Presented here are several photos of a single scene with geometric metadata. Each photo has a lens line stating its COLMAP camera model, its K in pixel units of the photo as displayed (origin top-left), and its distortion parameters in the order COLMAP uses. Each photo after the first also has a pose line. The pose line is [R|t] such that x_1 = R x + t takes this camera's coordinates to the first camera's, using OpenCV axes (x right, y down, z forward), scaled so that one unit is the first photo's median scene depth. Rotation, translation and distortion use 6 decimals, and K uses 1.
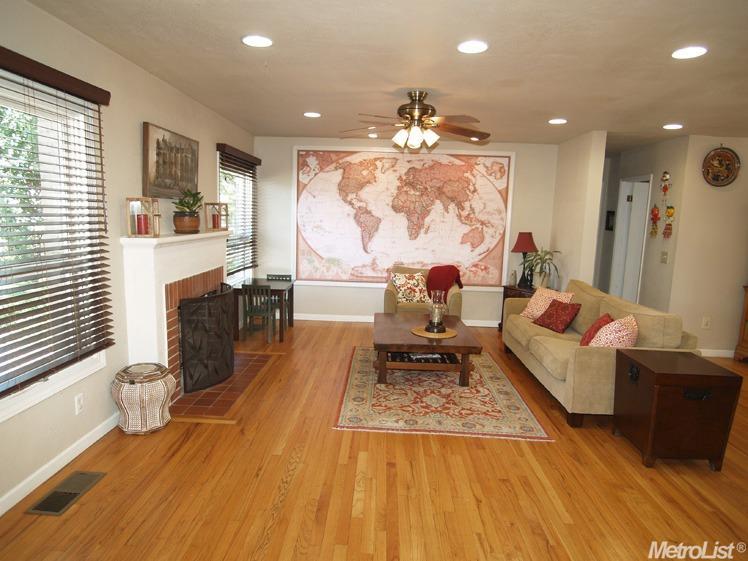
lens RADIAL K [[471.9, 0, 372.8], [0, 471.9, 279.2], [0, 0, 1]] dist [-0.030360, 0.002945]
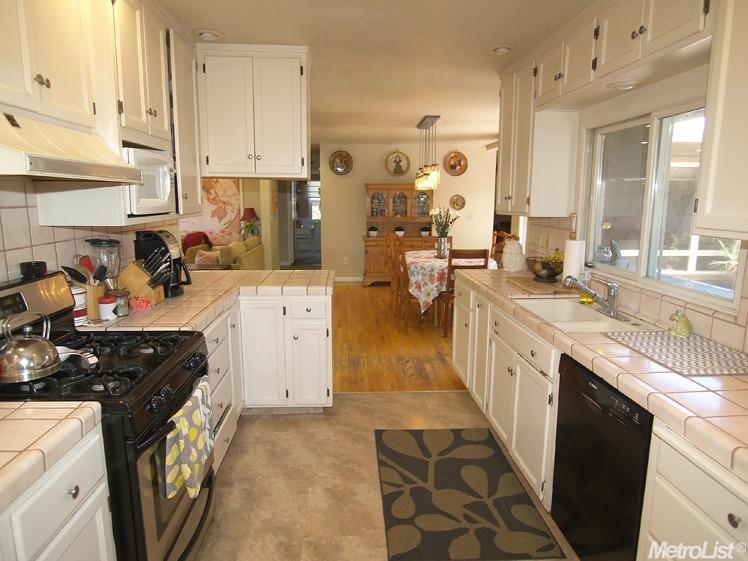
lens RADIAL K [[471.9, 0, 370.9], [0, 471.9, 284.1], [0, 0, 1]] dist [-0.030360, 0.002945]
pose [[0.995324, -0.043269, 0.086363, 0.561174], [0.039578, 0.998247, 0.043995, 0.090909], [-0.088115, -0.040371, 0.995292, -0.537743]]
